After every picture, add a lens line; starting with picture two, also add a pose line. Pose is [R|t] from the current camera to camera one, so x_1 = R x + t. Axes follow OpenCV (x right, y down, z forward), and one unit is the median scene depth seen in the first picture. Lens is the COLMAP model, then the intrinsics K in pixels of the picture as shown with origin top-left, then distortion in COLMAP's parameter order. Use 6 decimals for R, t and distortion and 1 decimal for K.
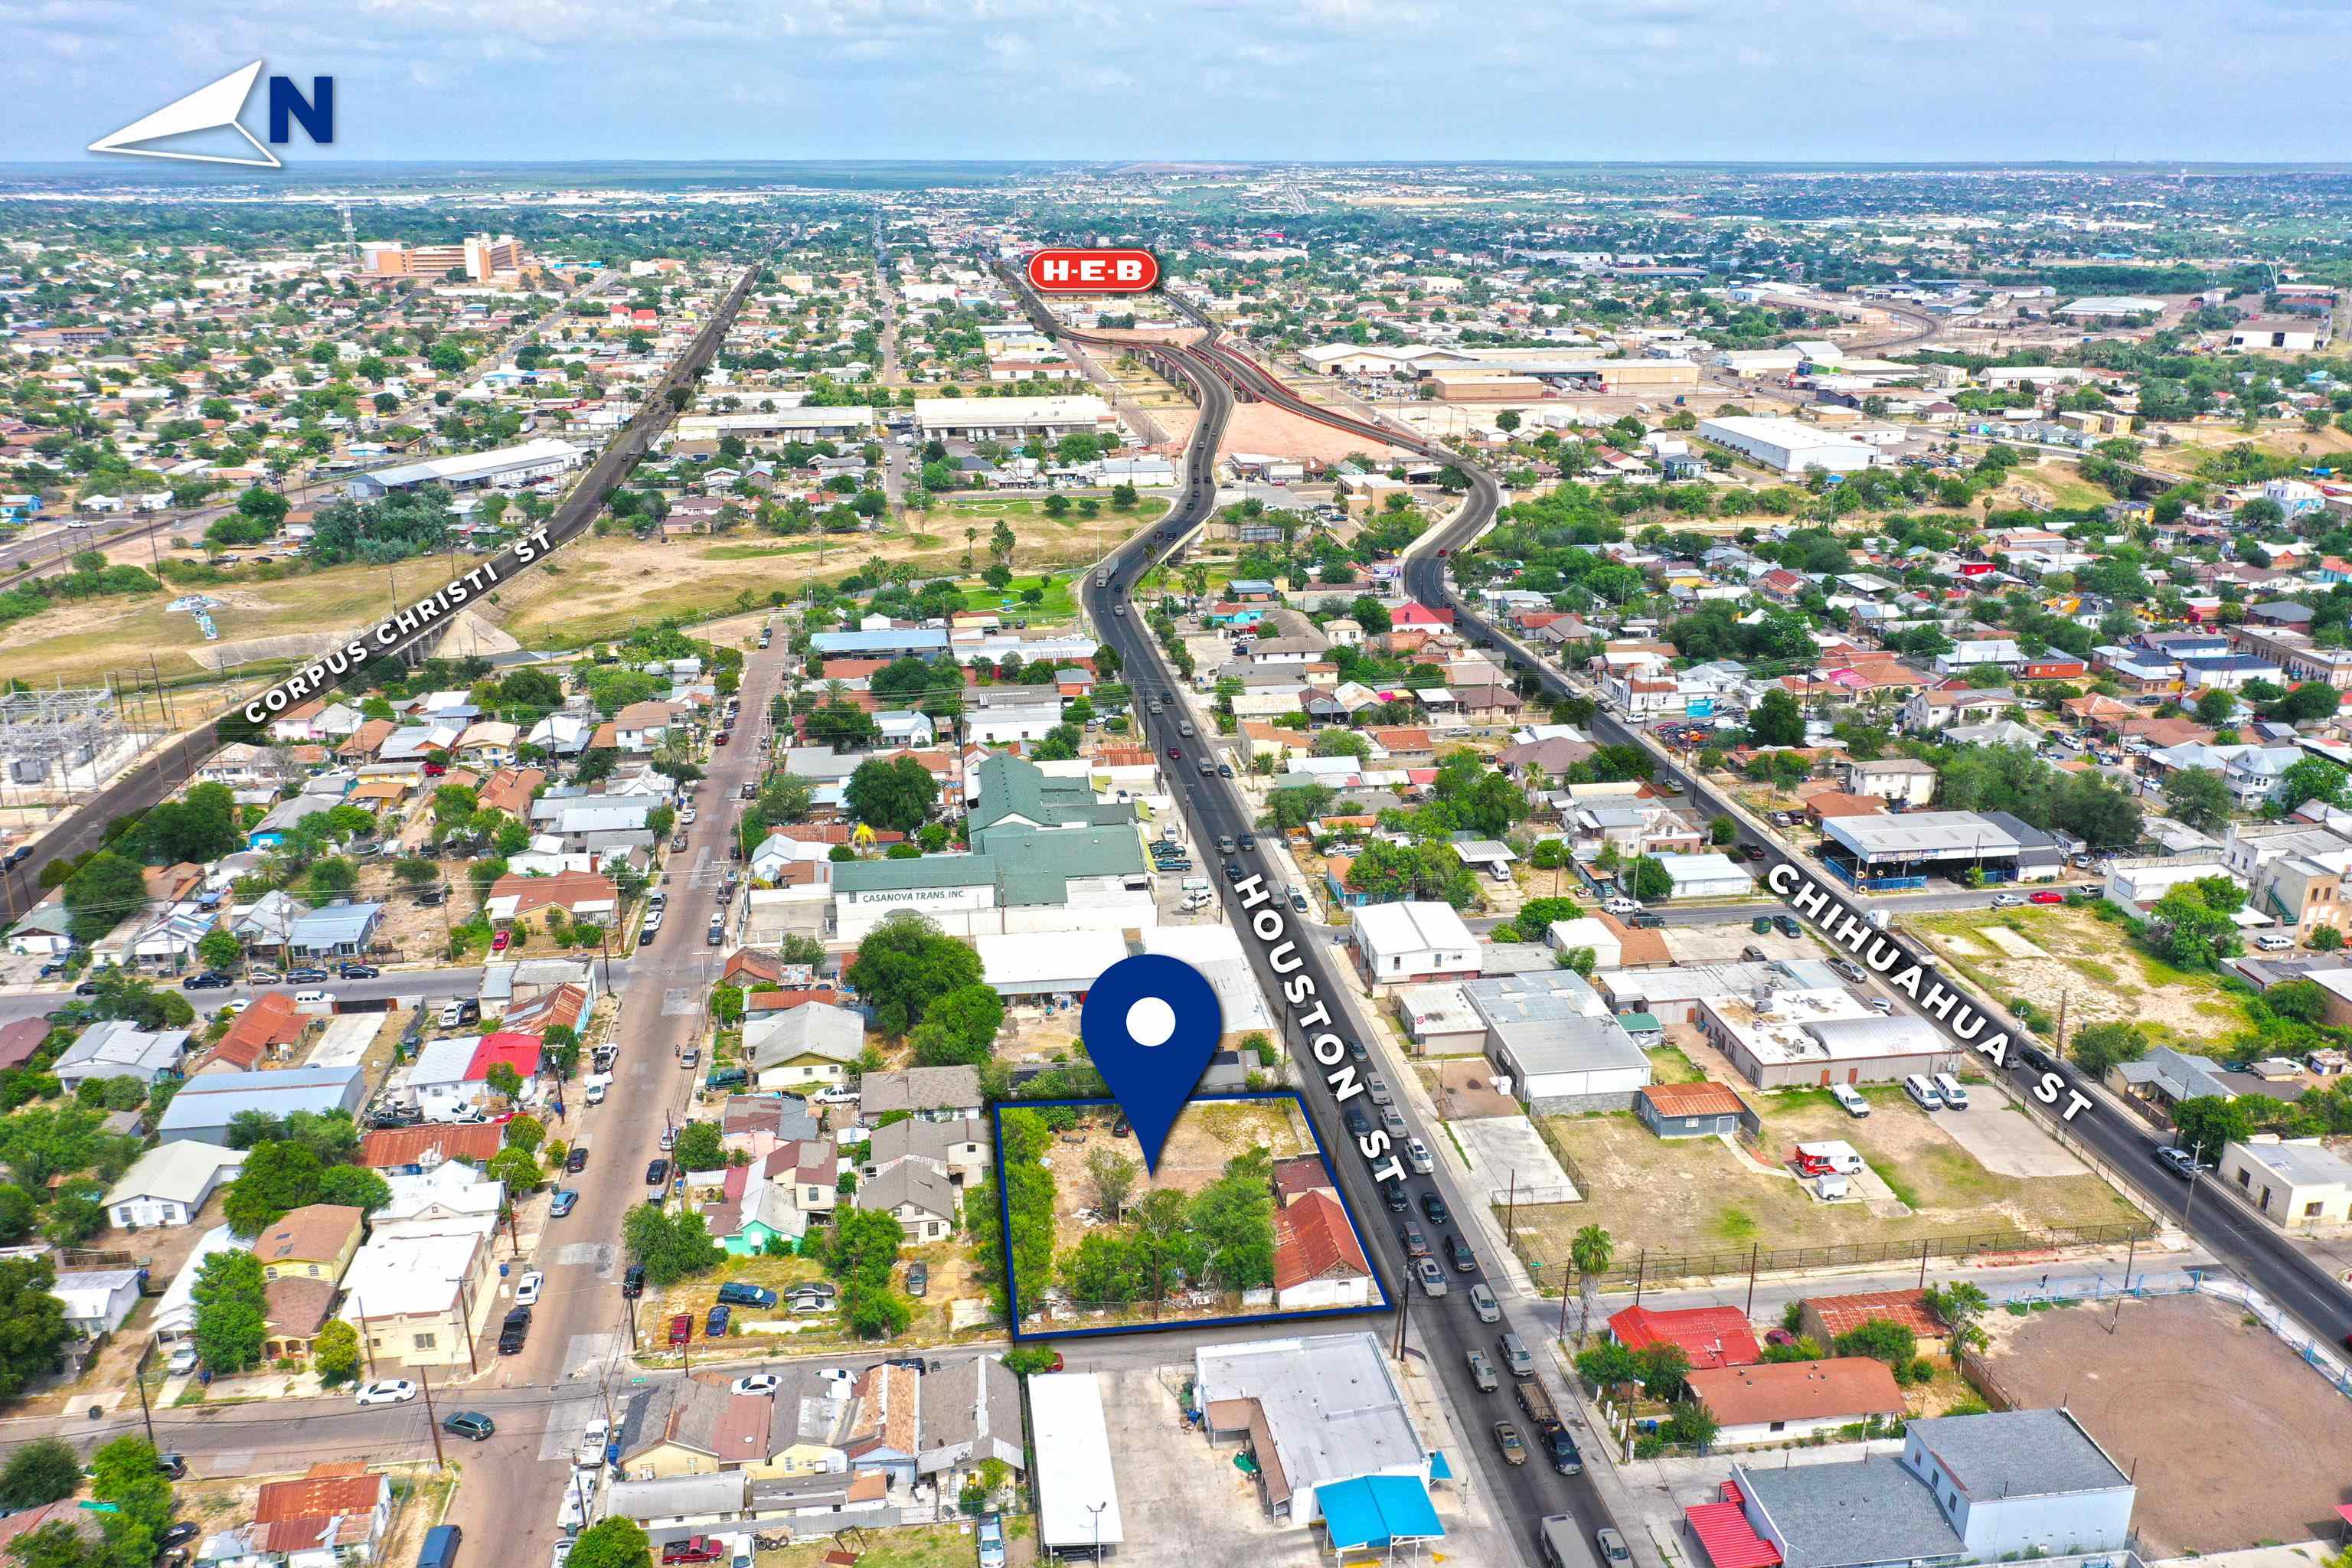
lens RADIAL K [[1873.9, 0, 1161.8], [0, 1873.9, 781.7], [0, 0, 1]] dist [-0.005743, 0.002179]
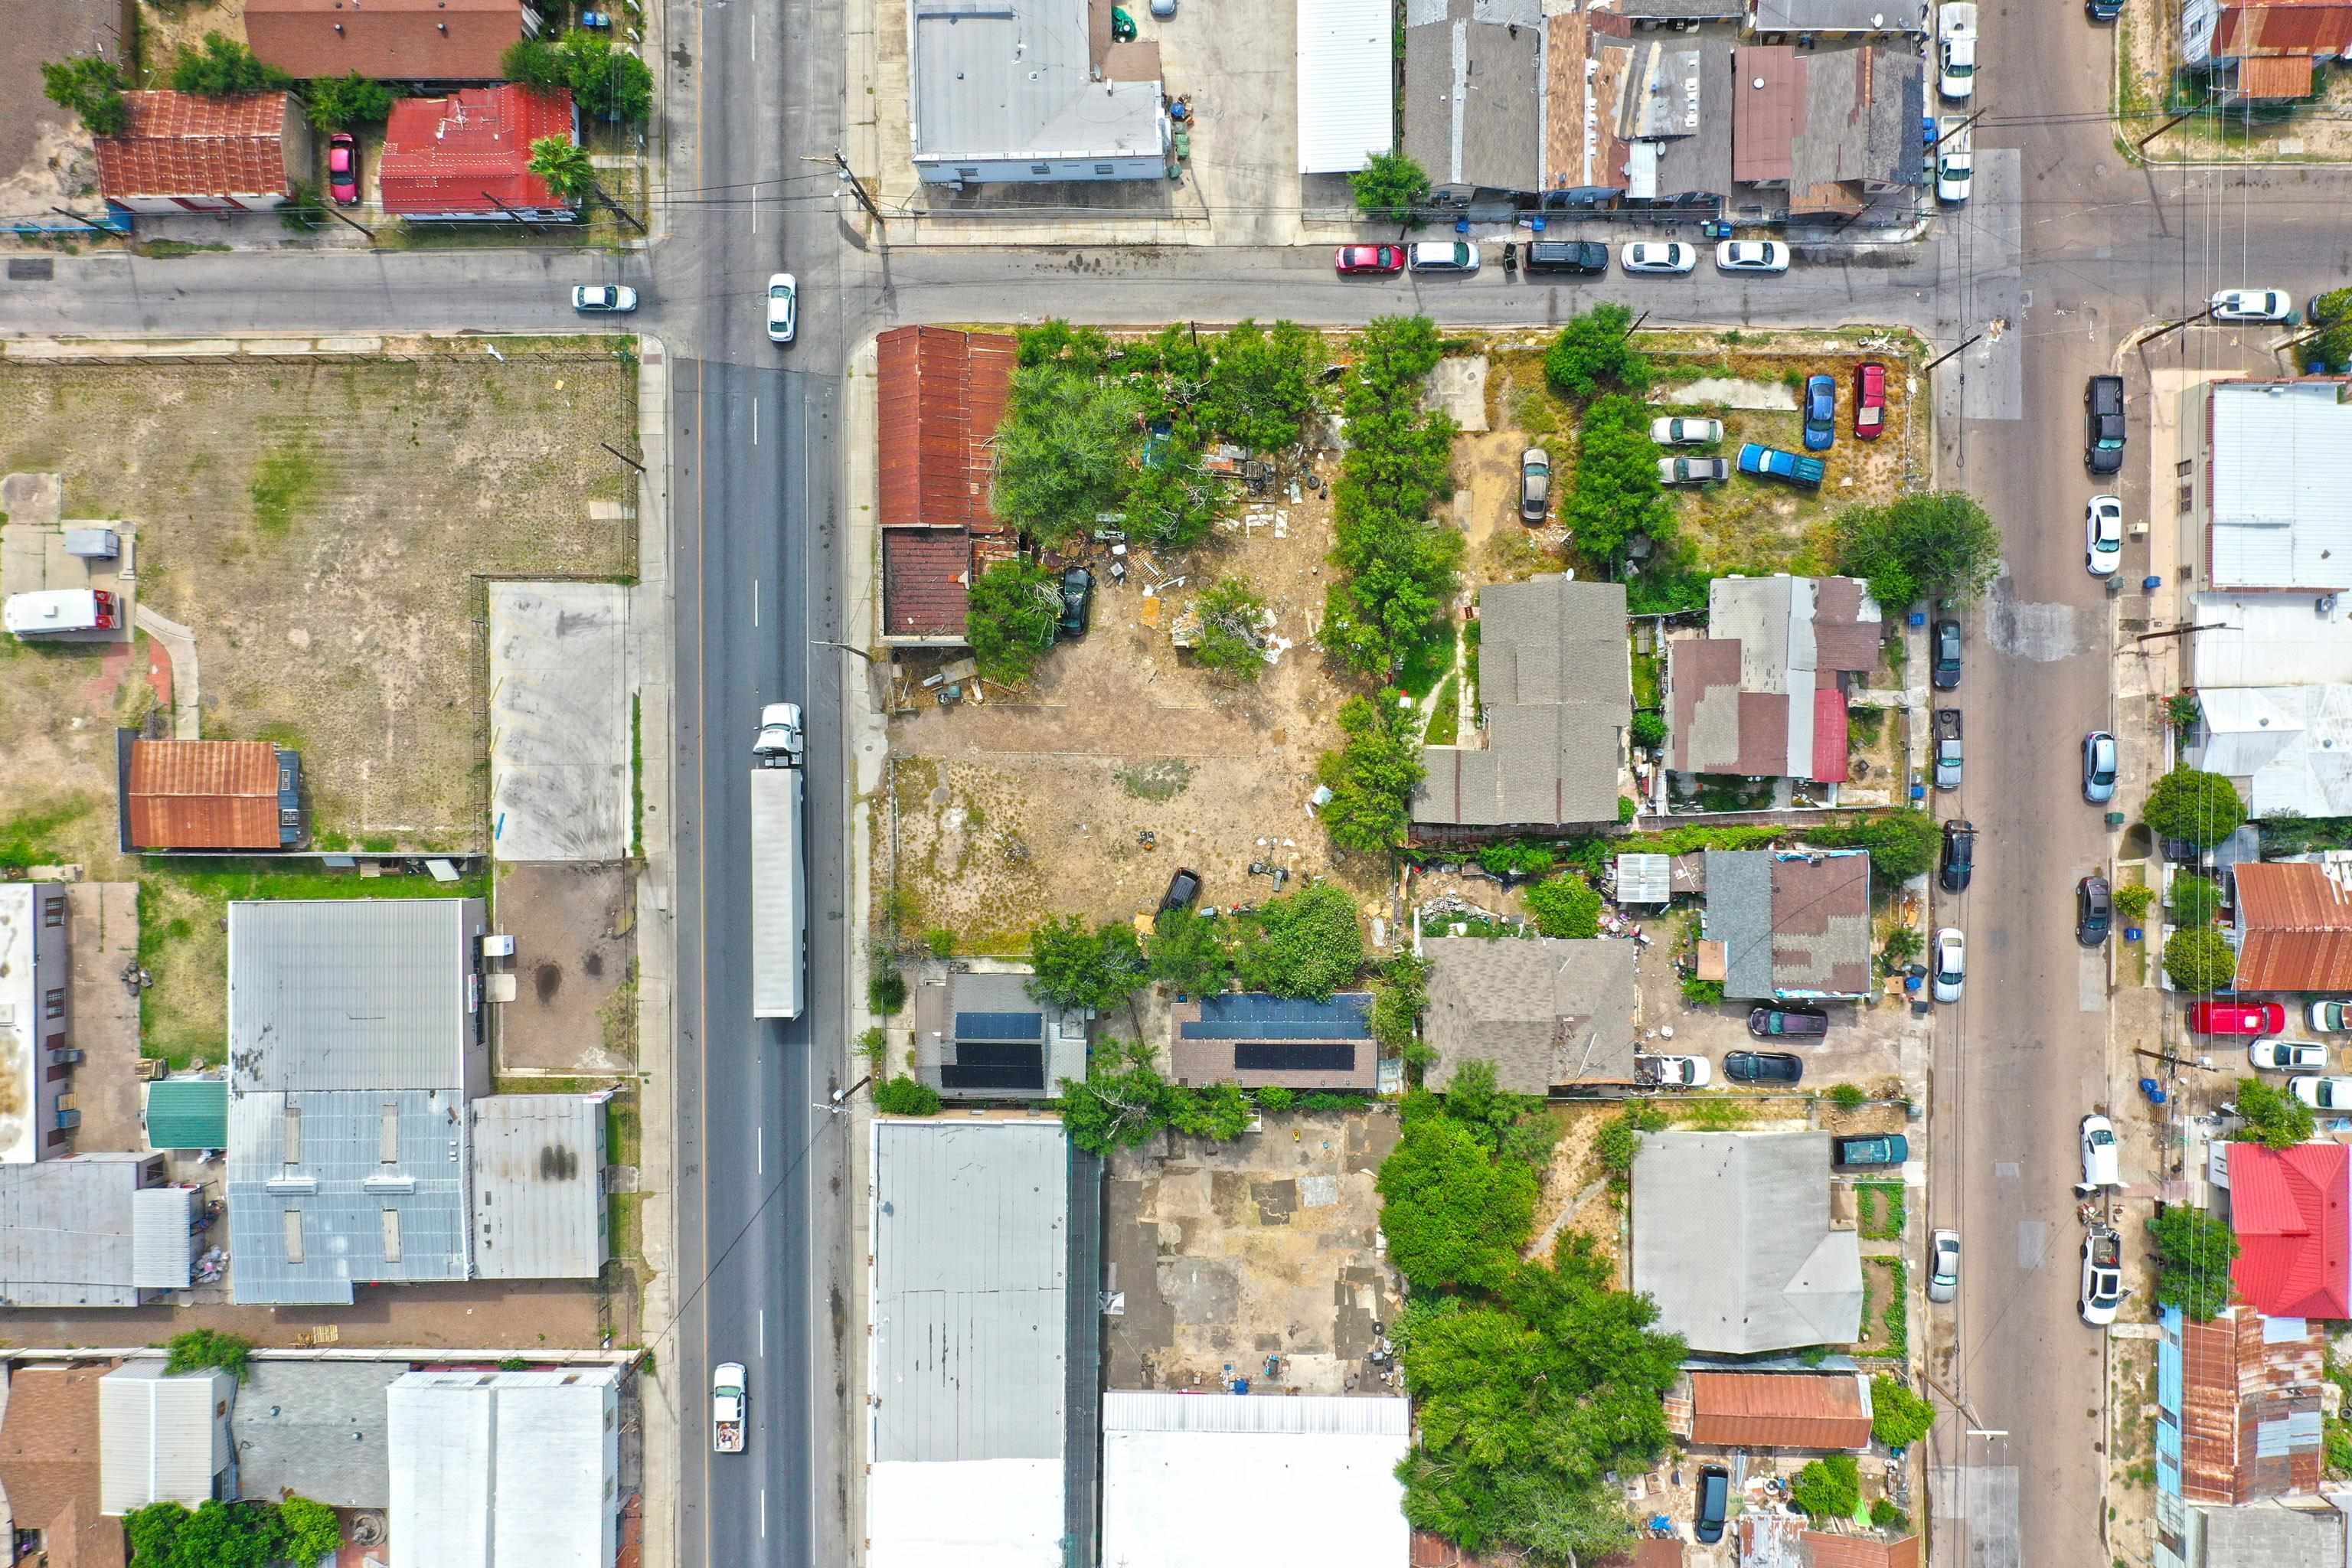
lens RADIAL K [[1873.9, 0, 1161.8], [0, 1873.9, 781.7], [0, 0, 1]] dist [-0.005743, 0.002179]
pose [[-0.991222, -0.130535, 0.020968, -0.016050], [0.062197, -0.320466, 0.945216, -0.260063], [-0.116664, 0.938223, 0.325772, 0.560416]]
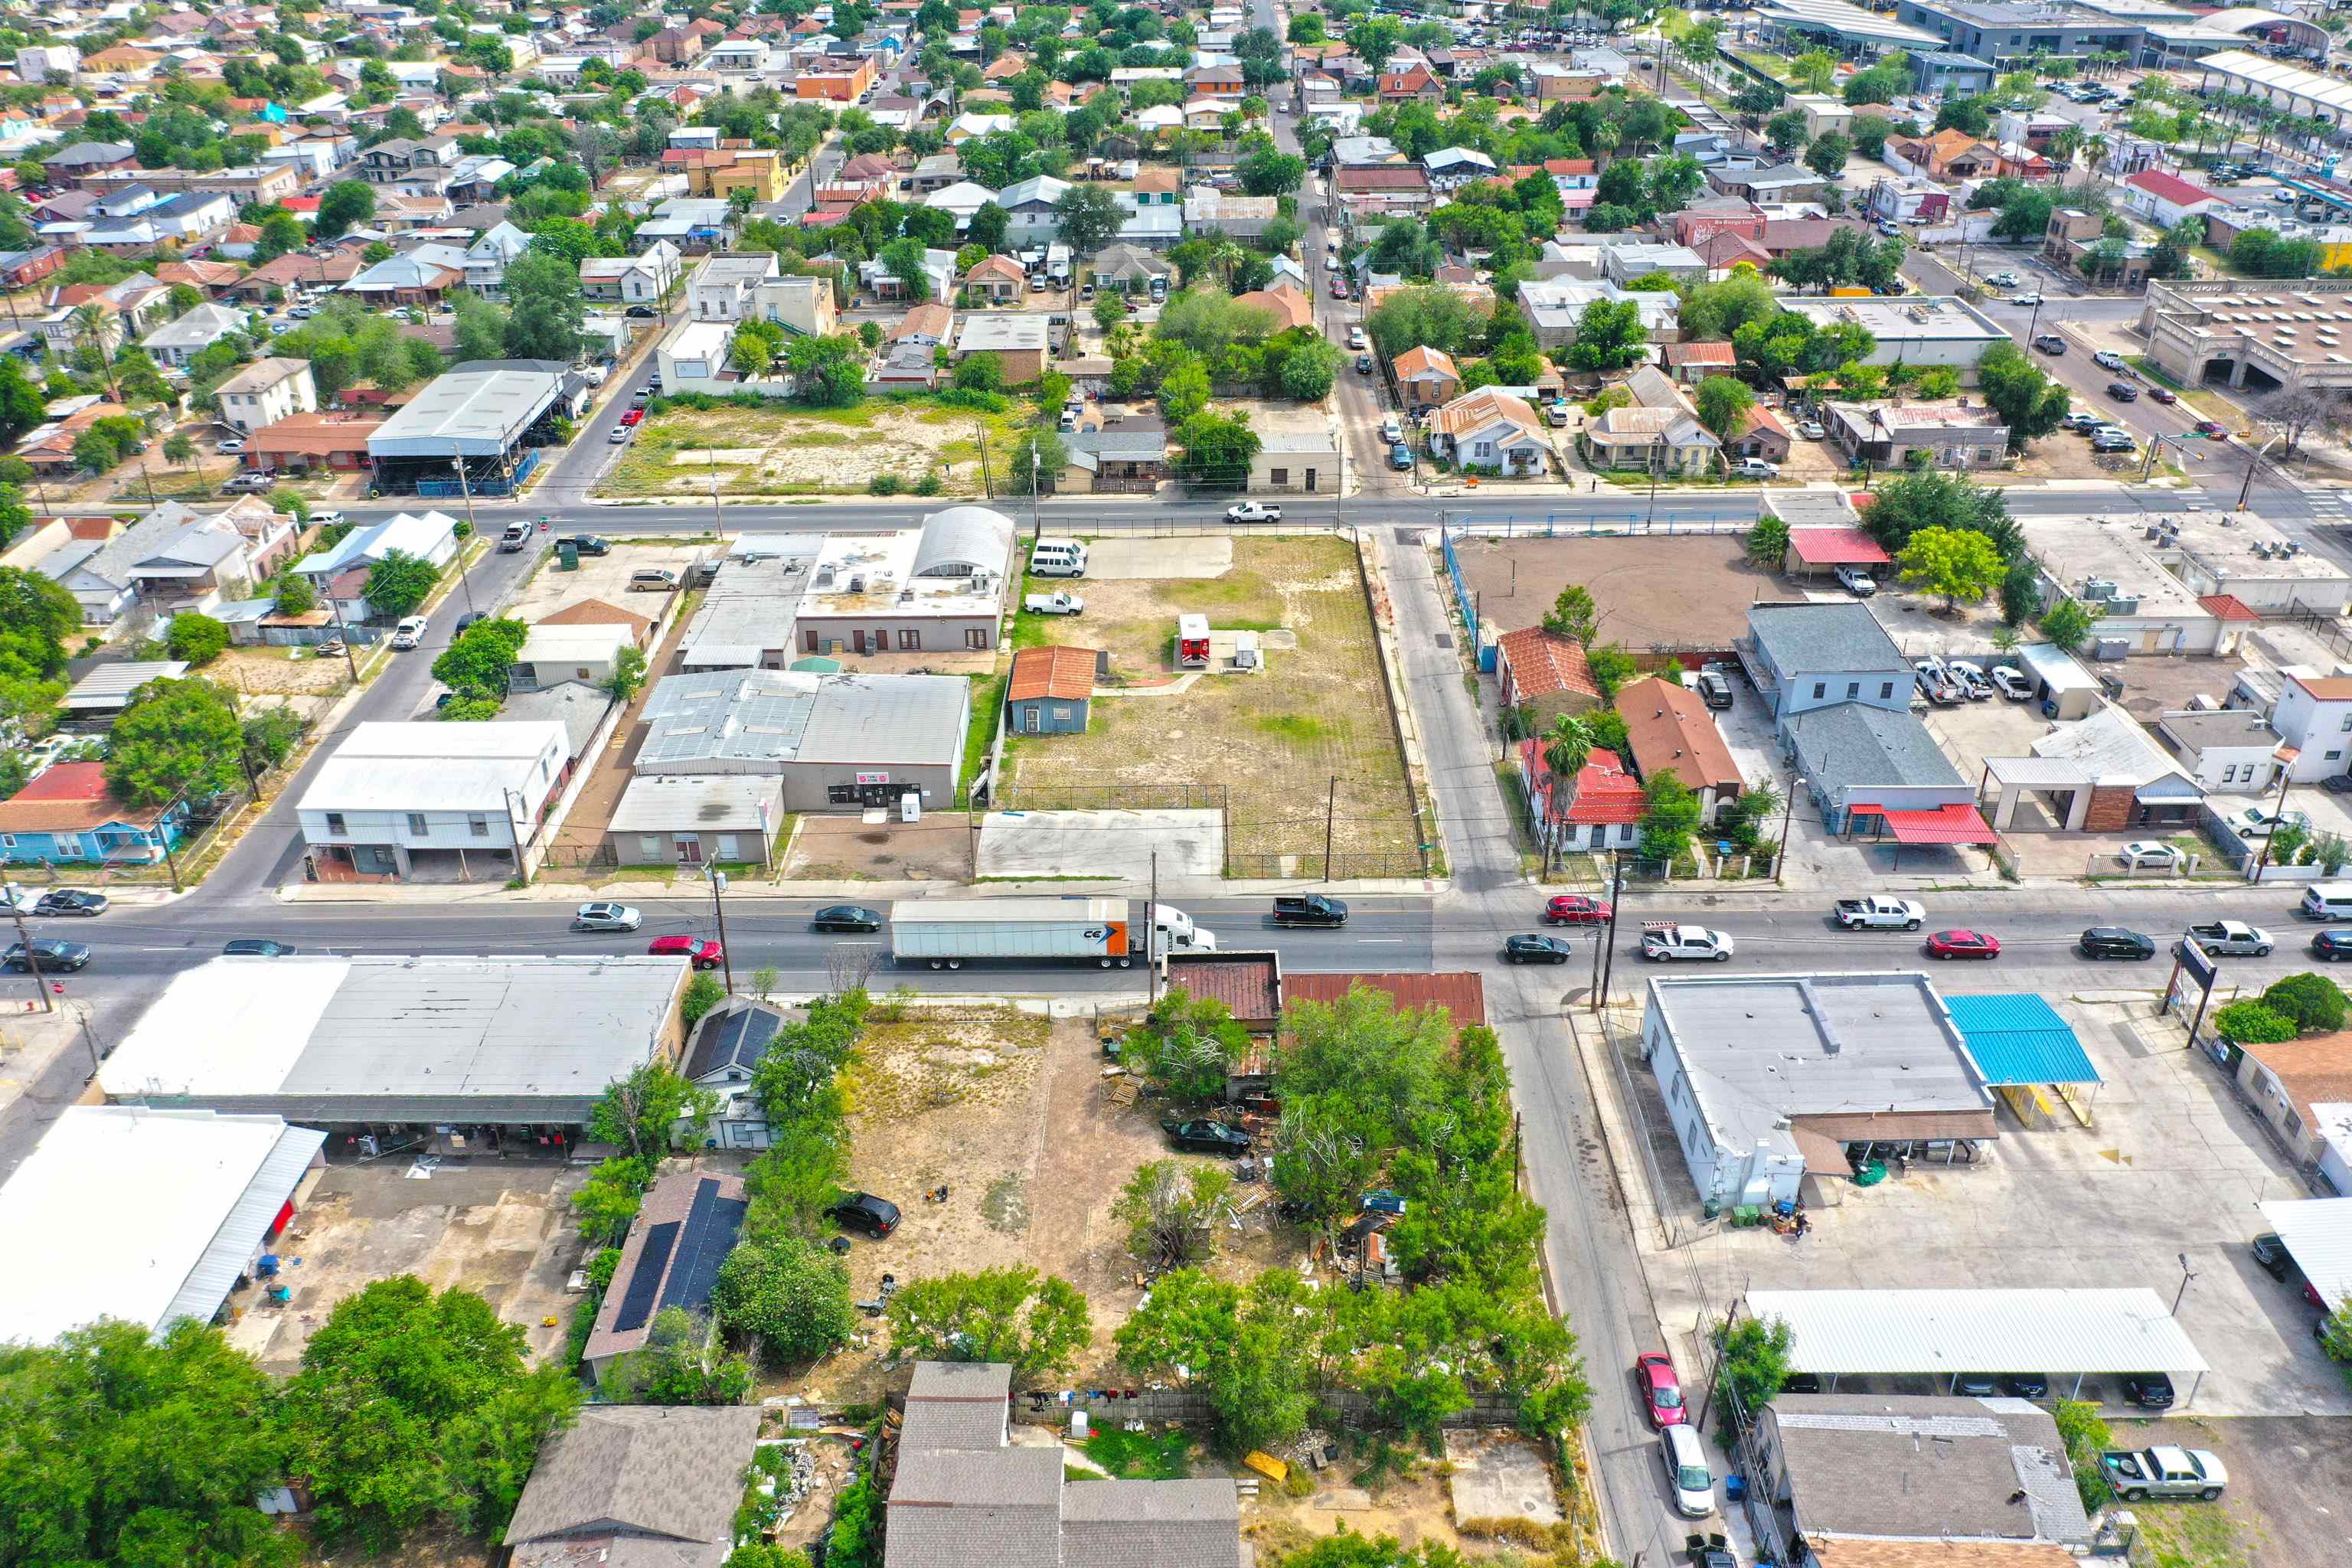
lens RADIAL K [[1844.9, 0, 1166.8], [0, 1844.9, 781.6], [0, 0, 1]] dist [-0.005444, -0.000668]
pose [[0.138394, -0.490254, 0.860522, -0.273054], [0.324581, 0.843346, 0.428268, -0.072478], [-0.935678, 0.220039, 0.275841, 0.550935]]
